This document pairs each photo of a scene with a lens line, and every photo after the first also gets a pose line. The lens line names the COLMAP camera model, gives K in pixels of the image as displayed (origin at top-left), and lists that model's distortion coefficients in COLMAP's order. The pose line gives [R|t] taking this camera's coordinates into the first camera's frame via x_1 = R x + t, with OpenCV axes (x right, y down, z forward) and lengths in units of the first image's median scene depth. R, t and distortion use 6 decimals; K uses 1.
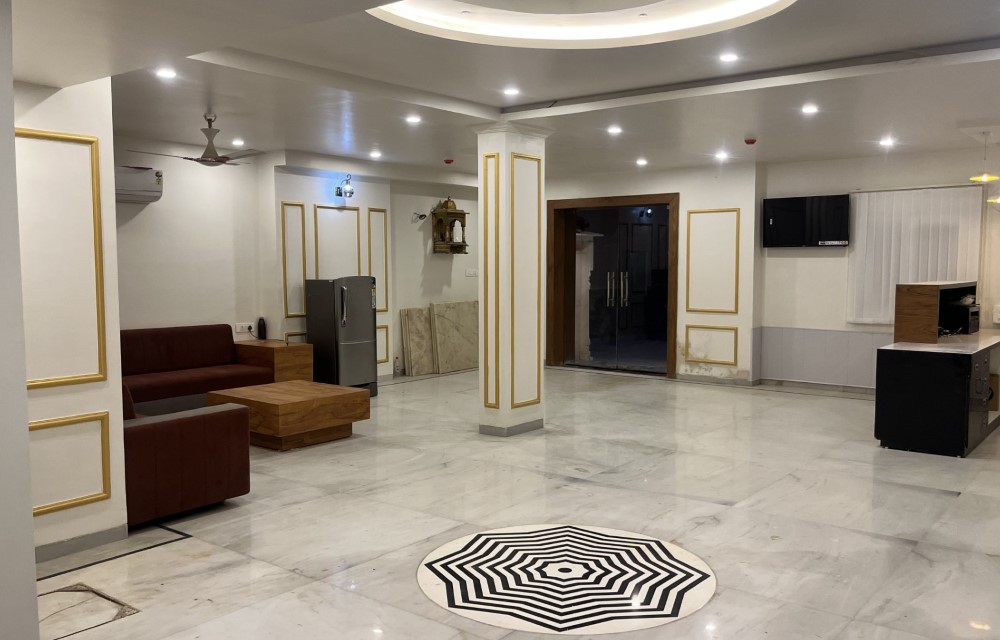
lens RADIAL K [[847.0, 0, 513.3], [0, 847.0, 321.8], [0, 0, 1]] dist [0.060937, -0.081814]
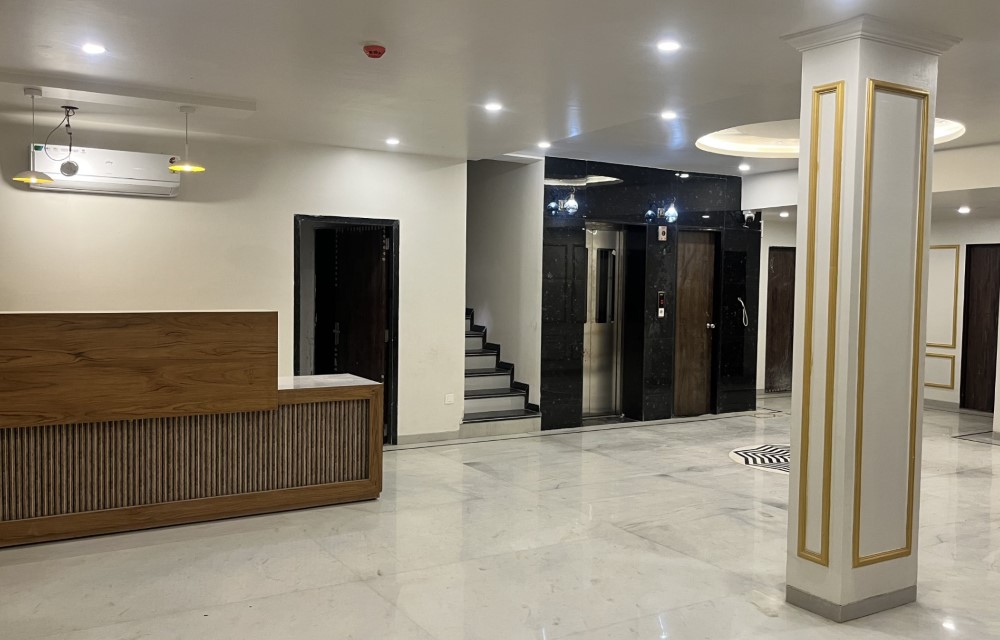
lens RADIAL K [[847.0, 0, 513.3], [0, 847.0, 321.8], [0, 0, 1]] dist [0.060937, -0.081814]
pose [[-0.935549, -0.033481, 0.351605, 0.022482], [0.008603, 0.993041, 0.117454, -0.152405], [-0.353091, 0.112909, -0.928751, 2.134852]]
